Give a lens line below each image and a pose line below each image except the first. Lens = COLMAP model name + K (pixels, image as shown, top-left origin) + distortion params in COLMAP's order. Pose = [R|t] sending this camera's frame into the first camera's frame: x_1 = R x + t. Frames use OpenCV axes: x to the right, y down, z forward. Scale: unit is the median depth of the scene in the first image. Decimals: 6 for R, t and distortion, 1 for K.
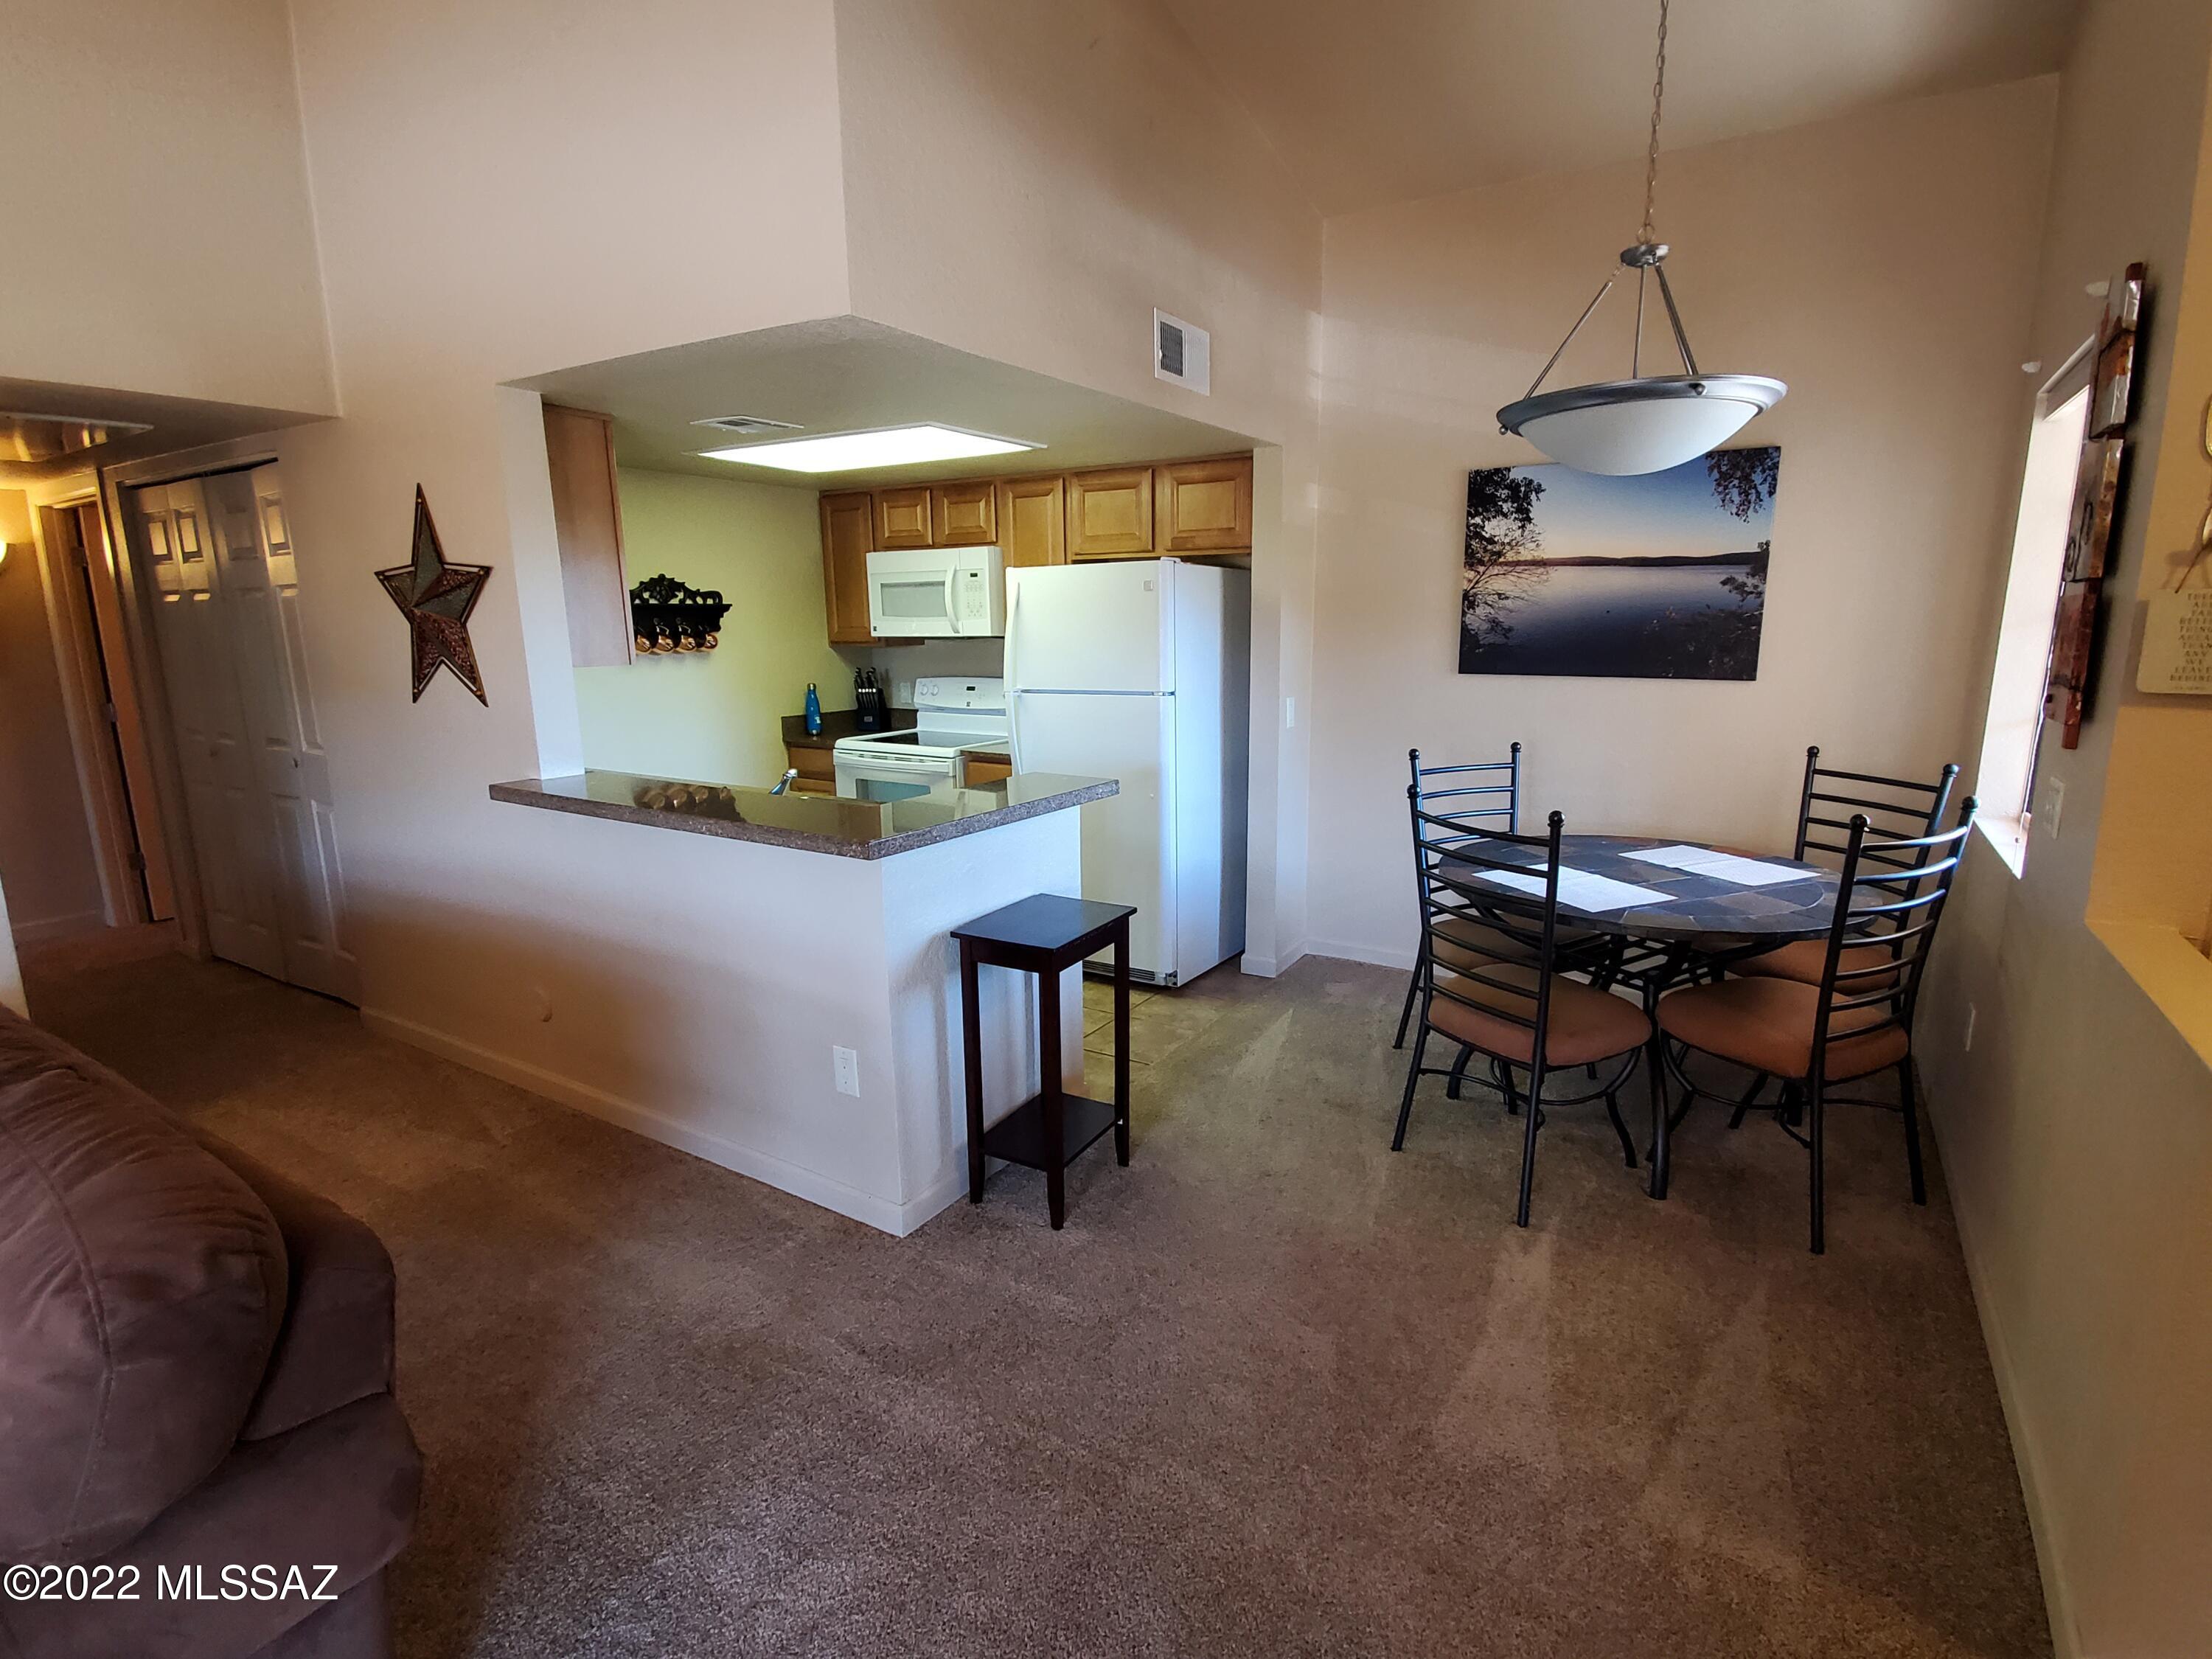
lens RADIAL K [[1020.4, 0, 1082.5], [0, 1020.4, 839.0], [0, 0, 1]] dist [0.001952, -0.008654]
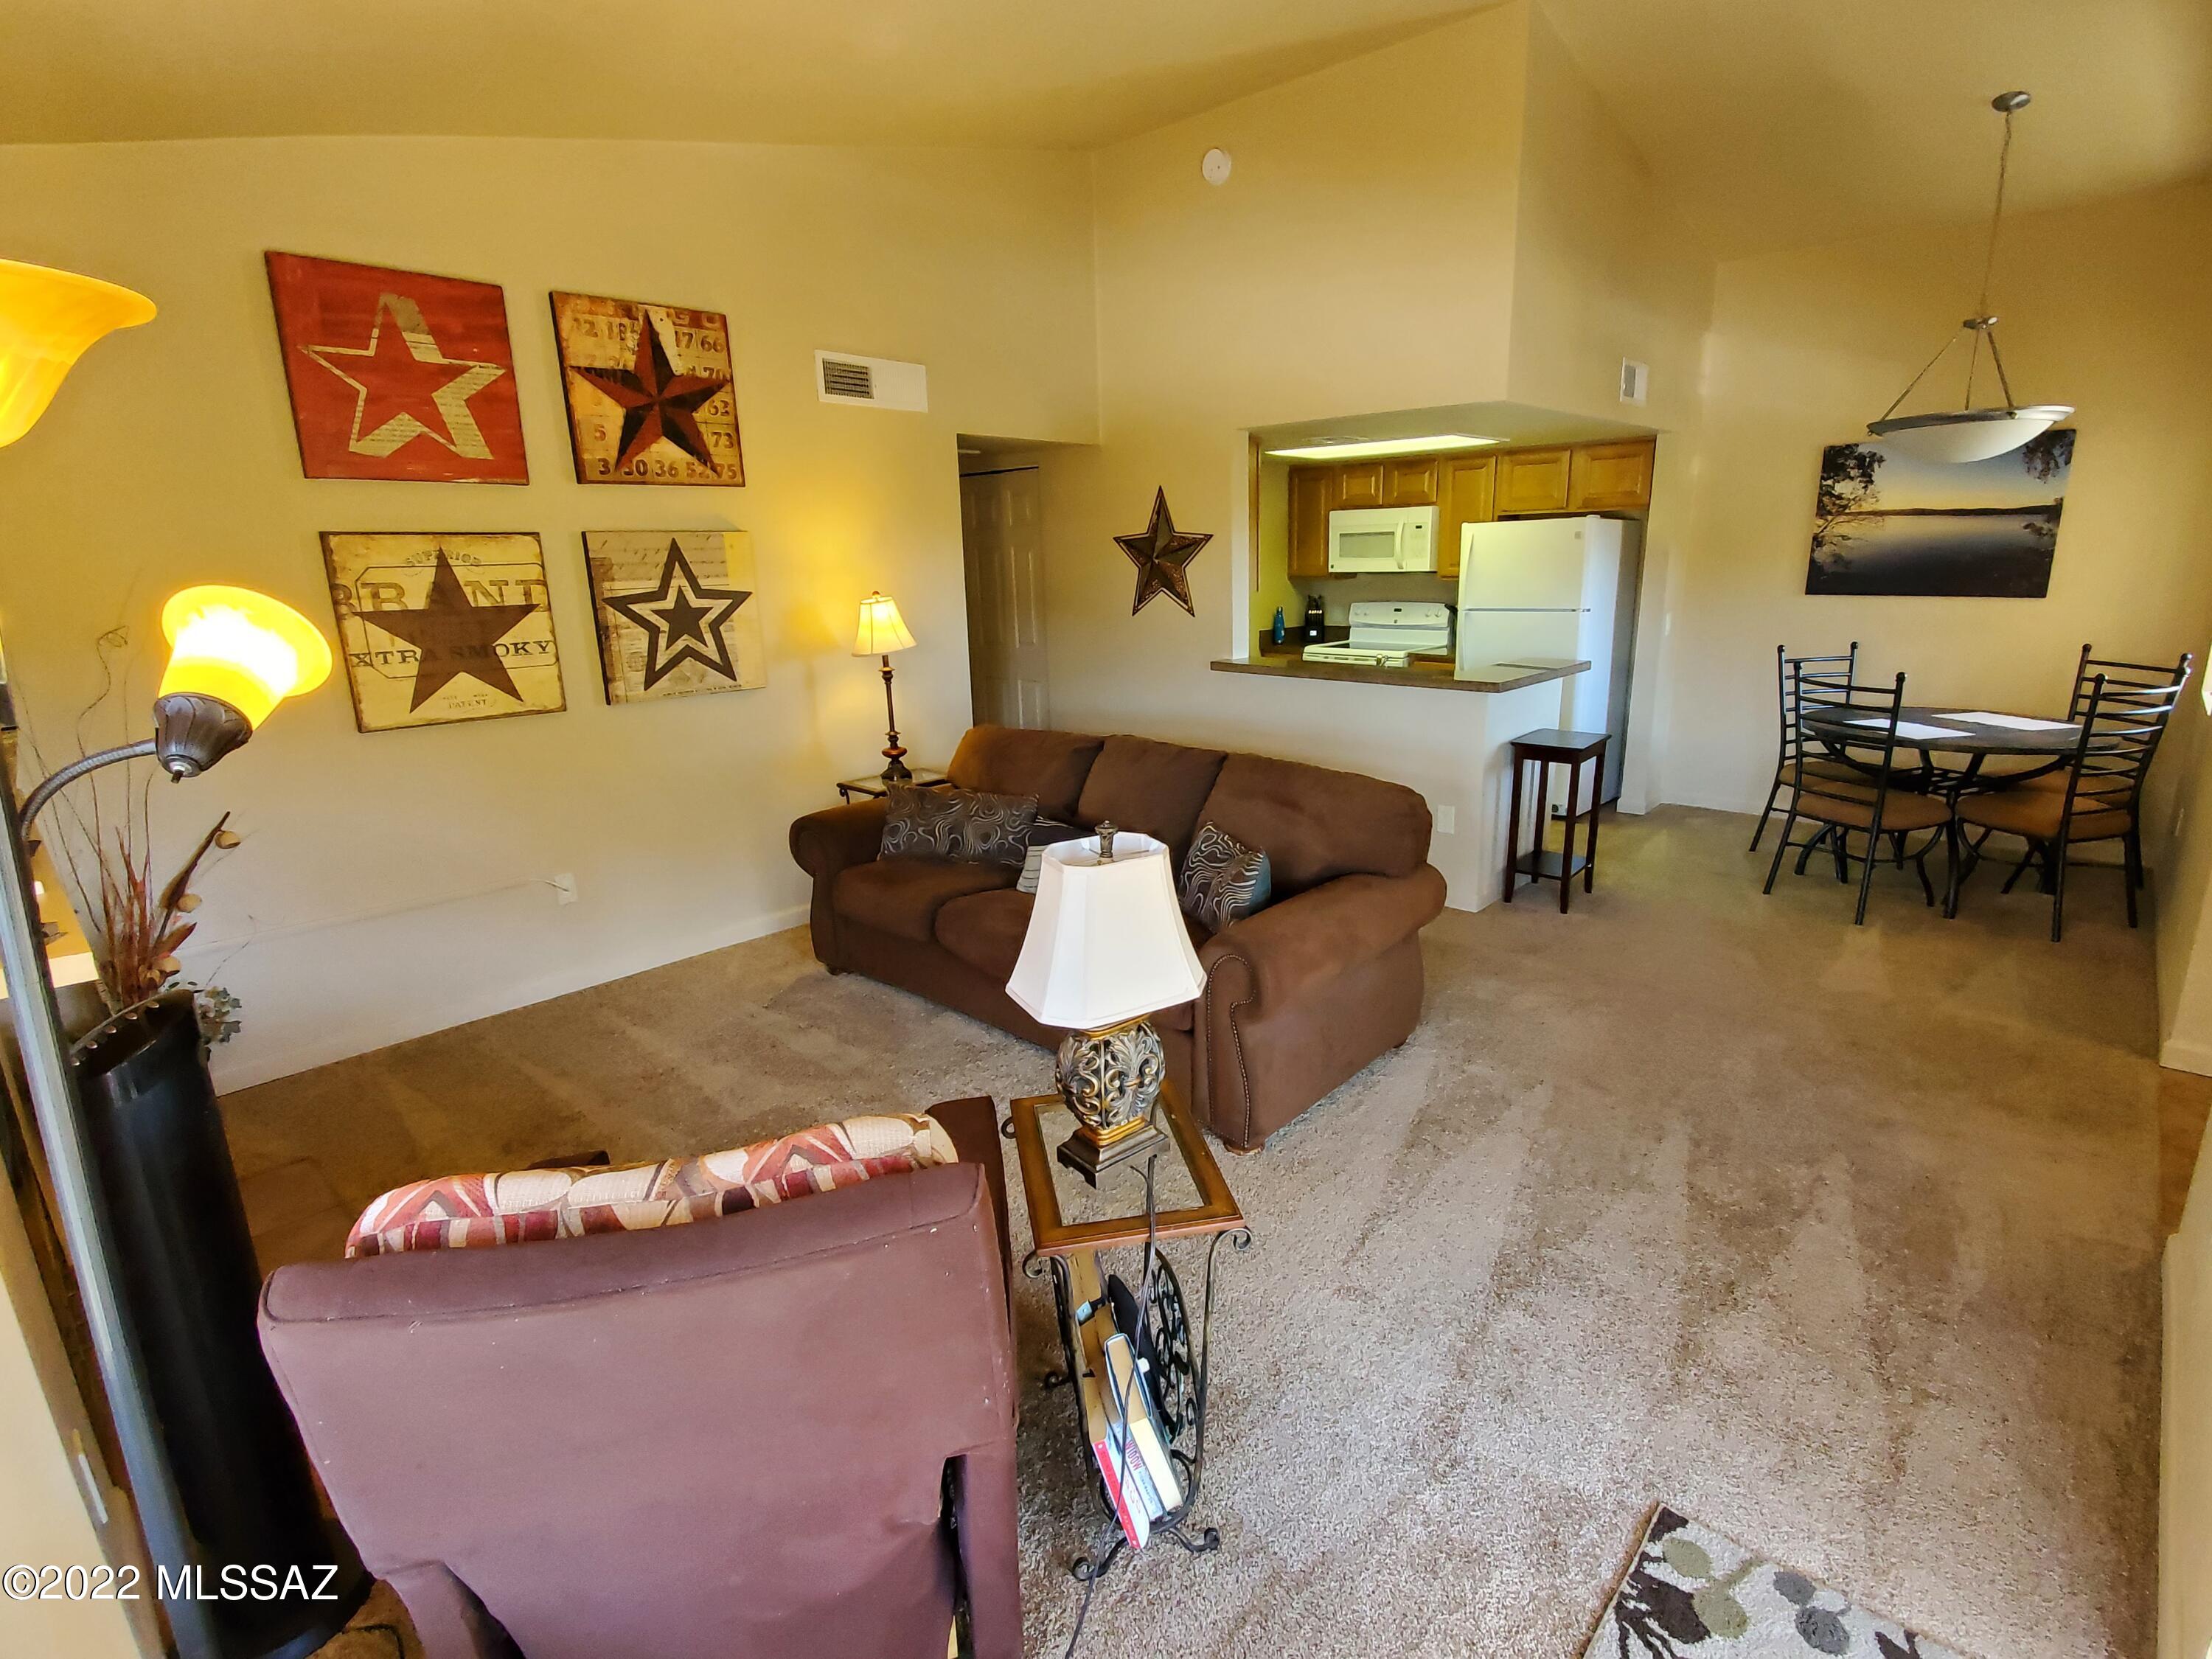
lens RADIAL K [[1020.4, 0, 1092.8], [0, 1020.4, 835.1], [0, 0, 1]] dist [0.001952, -0.008654]
pose [[0.984047, 0.031940, -0.175020, -0.372216], [-0.021615, 0.997929, 0.060586, 0.113414], [0.176593, -0.055836, 0.982699, -0.616209]]
